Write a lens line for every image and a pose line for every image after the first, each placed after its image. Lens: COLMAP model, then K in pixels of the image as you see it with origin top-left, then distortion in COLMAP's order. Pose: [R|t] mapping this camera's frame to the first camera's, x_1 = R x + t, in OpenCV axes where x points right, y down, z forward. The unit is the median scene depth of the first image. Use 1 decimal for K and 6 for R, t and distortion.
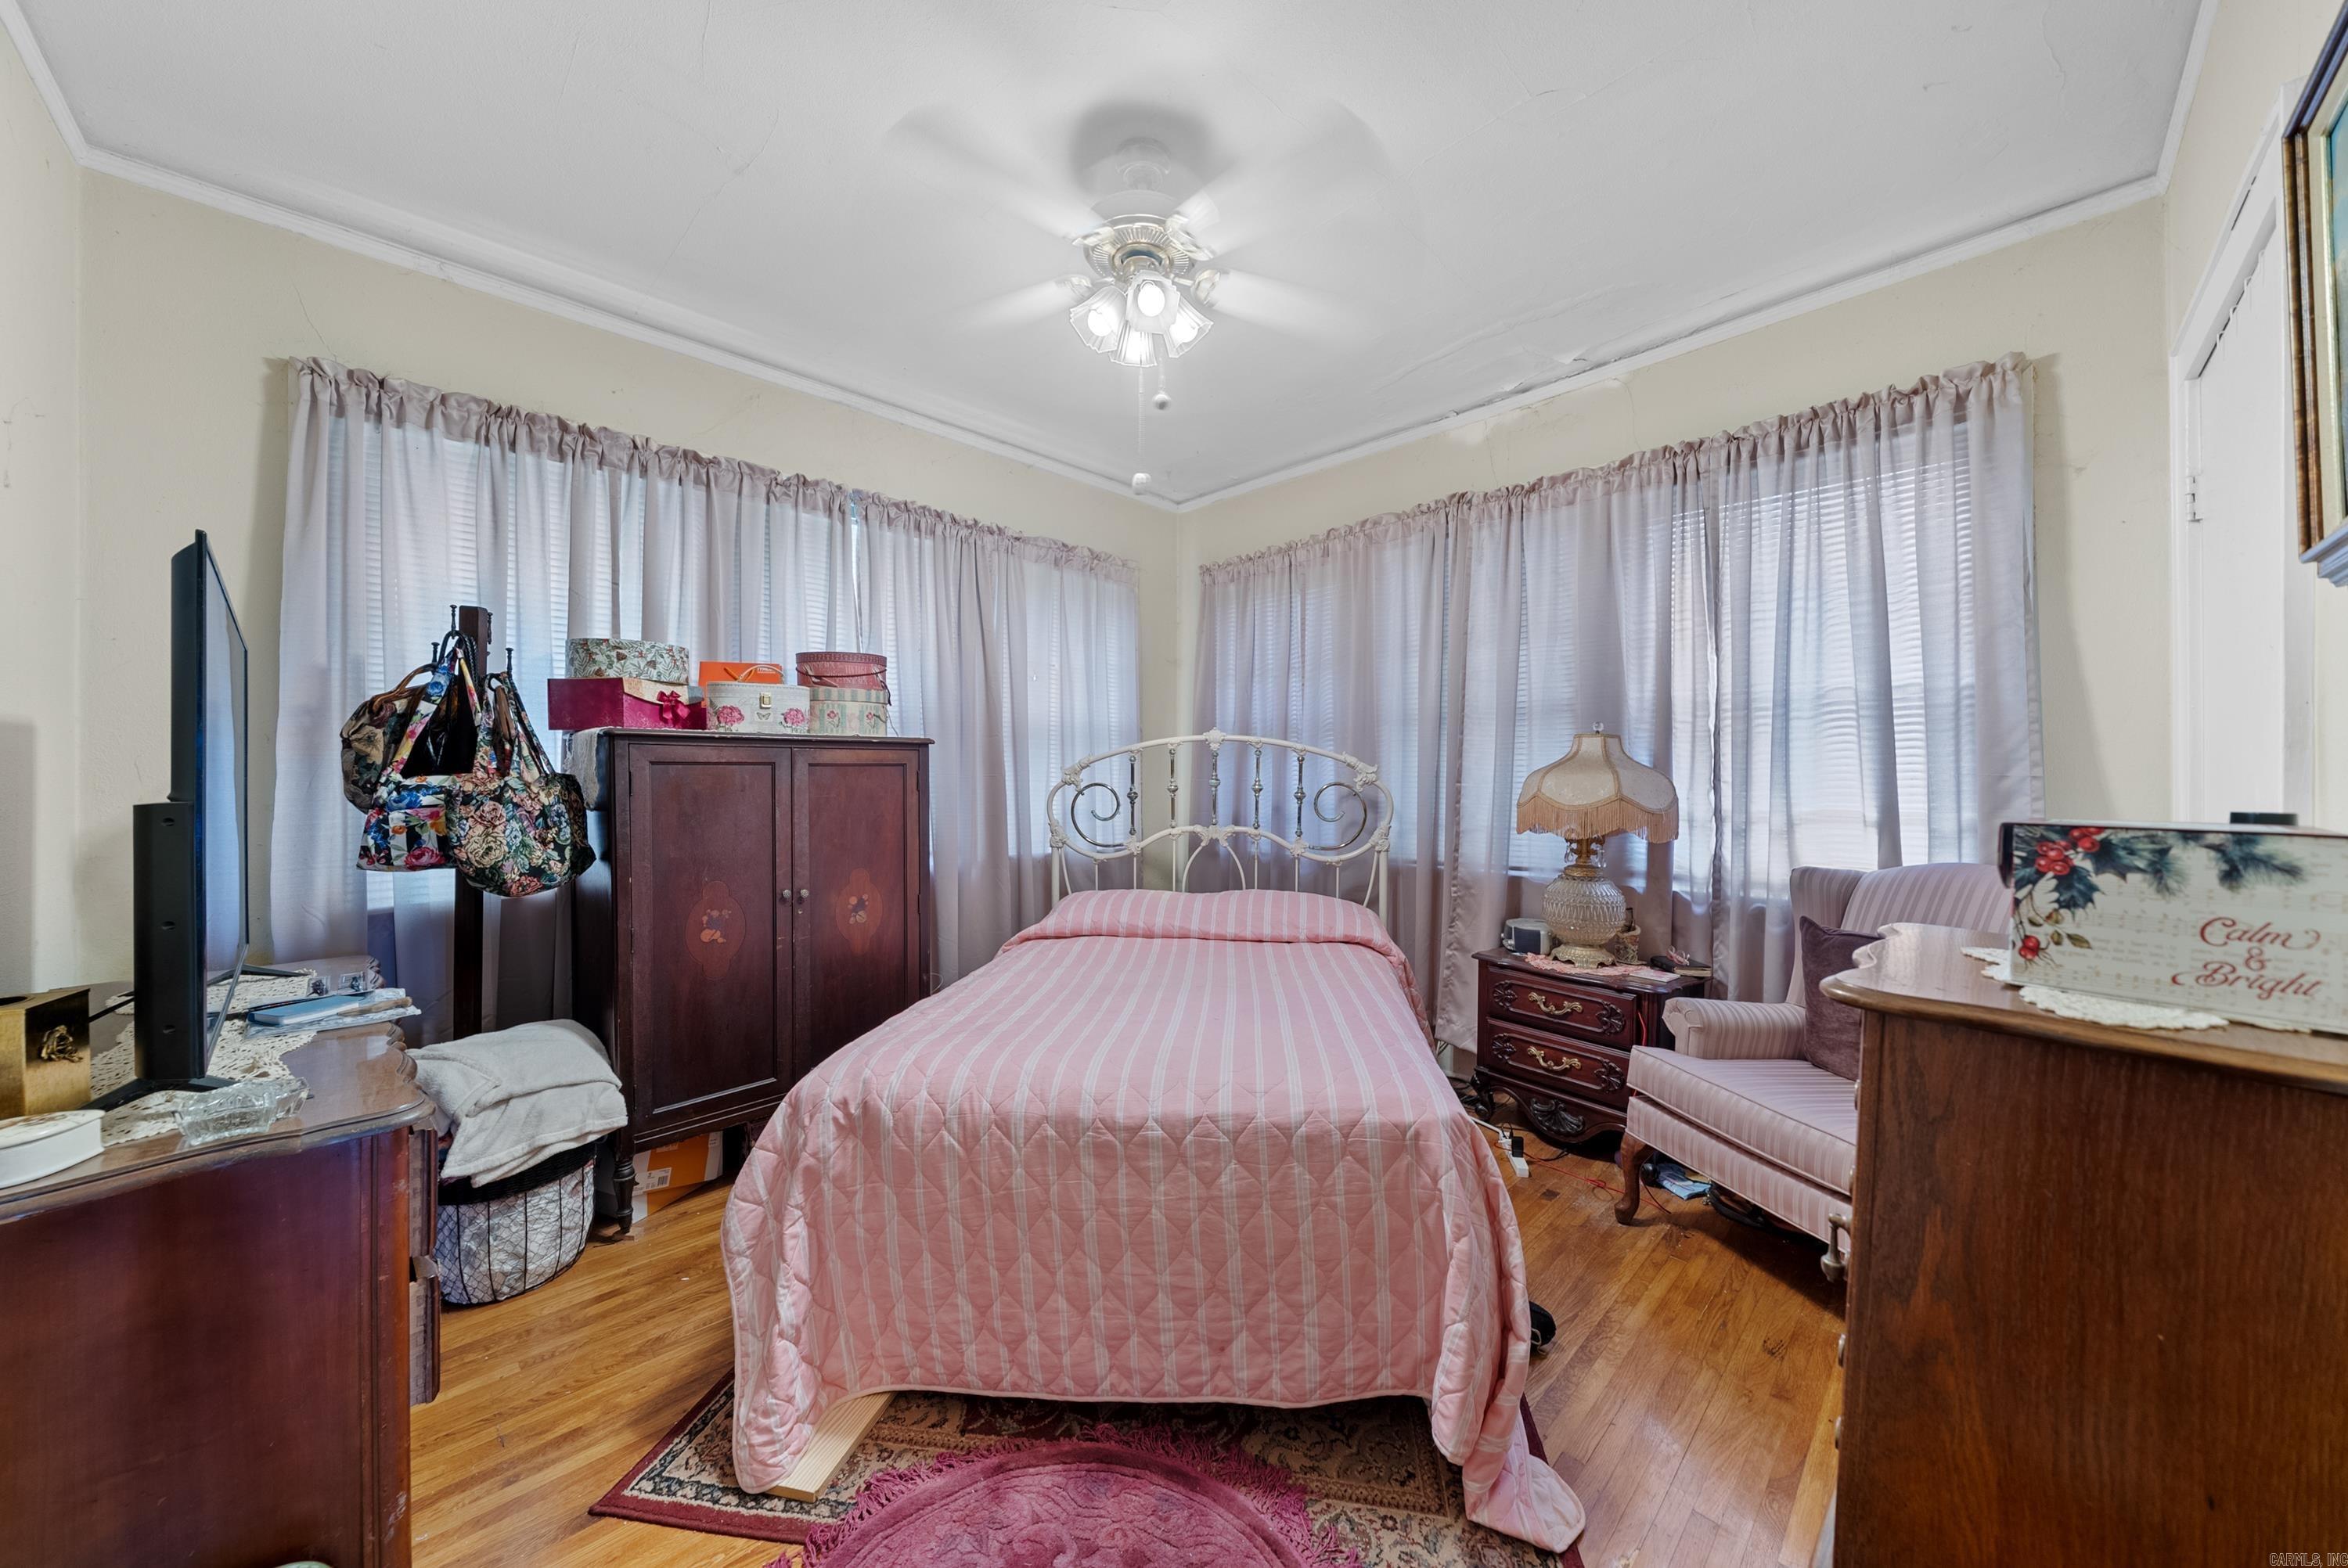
lens RADIAL K [[784.5, 0, 1163.3], [0, 784.5, 774.2], [0, 0, 1]] dist [-0.001157, -0.000048]
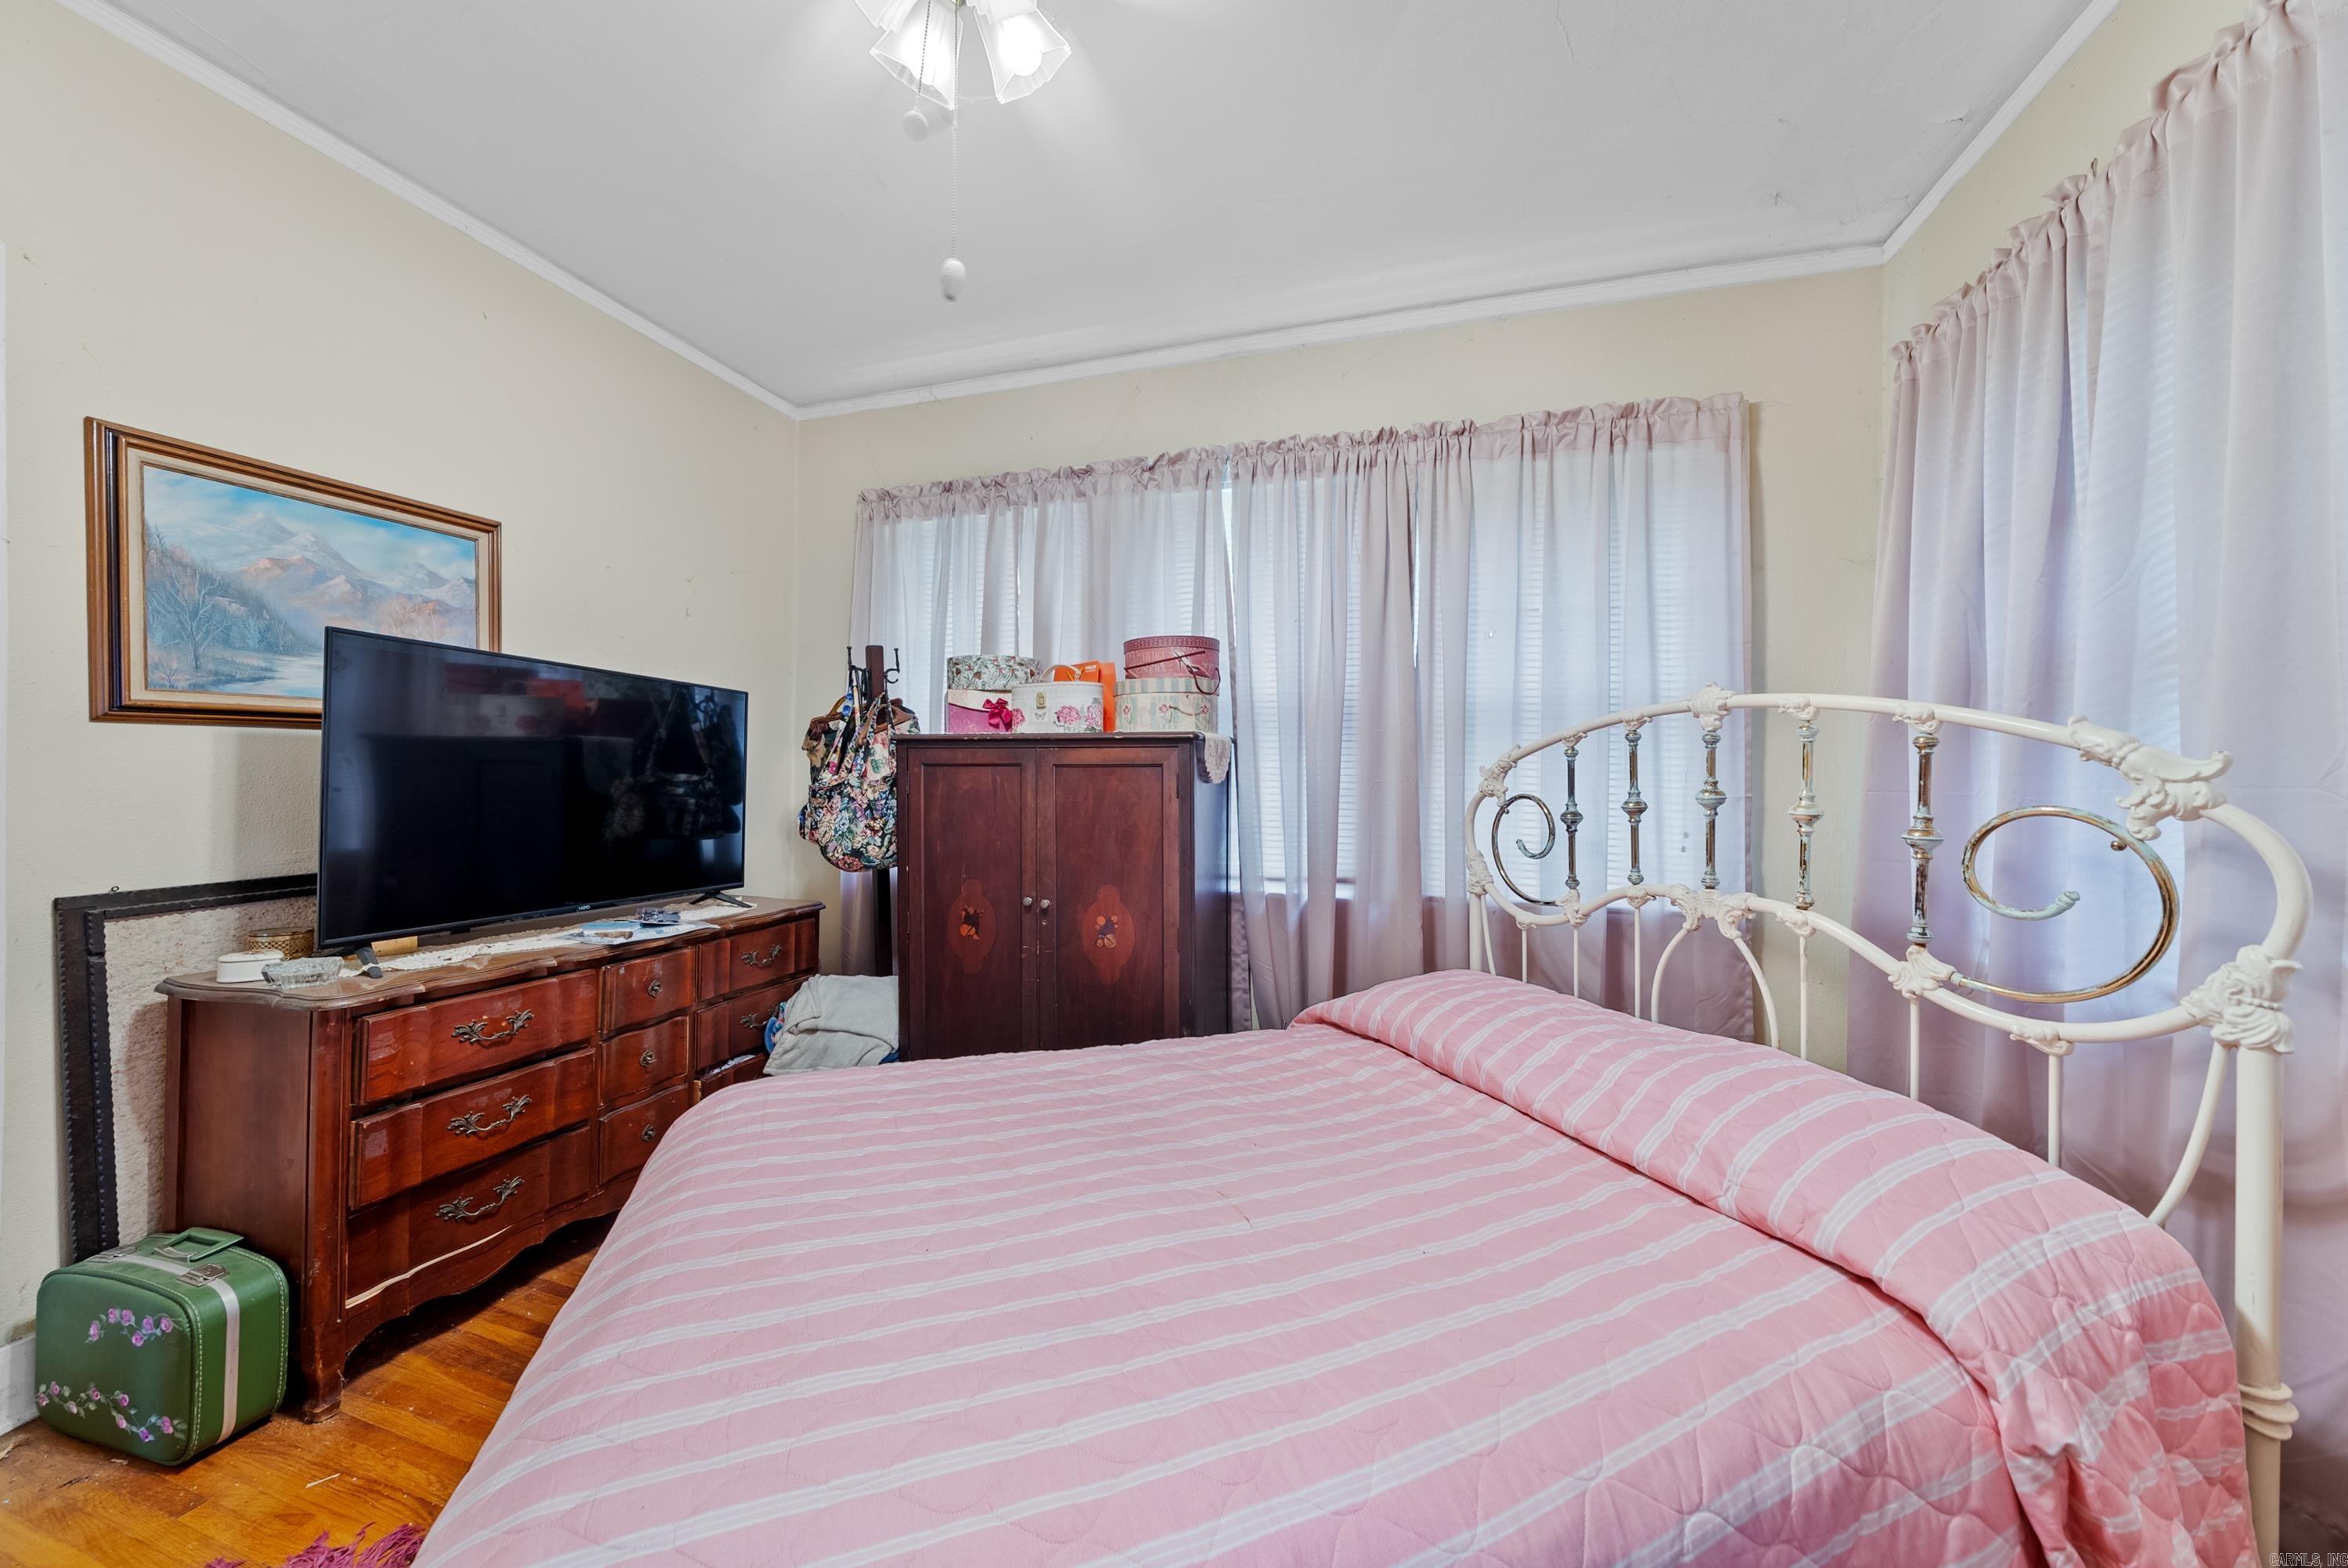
lens RADIAL K [[802.1, 0, 1174.0], [0, 802.1, 784.0], [0, 0, 1]] dist [-0.000243, -0.000045]
pose [[0.494389, 0.009077, -0.869193, 0.417111], [-0.009165, 0.999944, 0.005229, 0.003246], [0.869193, 0.005381, 0.494445, 0.622451]]
